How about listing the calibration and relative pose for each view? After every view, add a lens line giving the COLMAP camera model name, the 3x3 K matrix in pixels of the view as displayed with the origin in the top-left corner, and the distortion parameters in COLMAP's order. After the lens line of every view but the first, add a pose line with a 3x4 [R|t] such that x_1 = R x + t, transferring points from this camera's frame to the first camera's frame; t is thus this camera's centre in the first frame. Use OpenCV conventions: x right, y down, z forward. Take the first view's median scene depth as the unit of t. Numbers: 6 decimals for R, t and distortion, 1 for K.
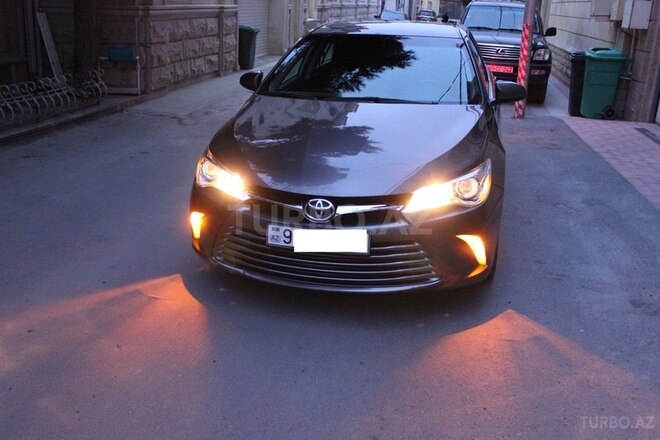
lens RADIAL K [[668.3, 0, 330.0], [0, 668.3, 220.0], [0, 0, 1]] dist [-0.065726, 0.029358]
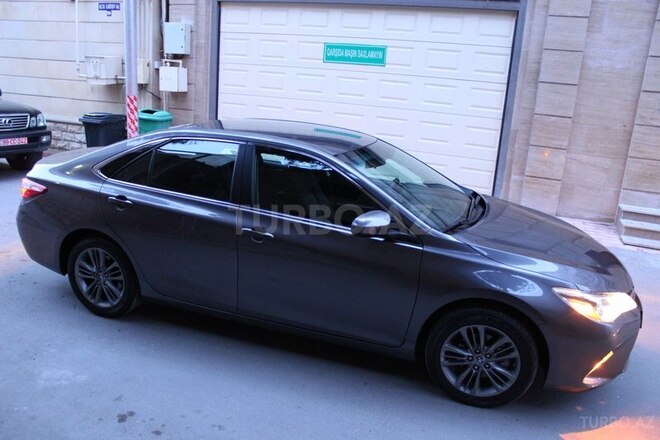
lens RADIAL K [[560.6, 0, 330.0], [0, 560.6, 220.0], [0, 0, 1]] dist [-0.158486, 0.164111]
pose [[0.186420, -0.281157, 0.941381, -0.450885], [0.257531, 0.938658, 0.229345, -0.225938], [-0.948117, 0.199680, 0.247391, 0.535942]]
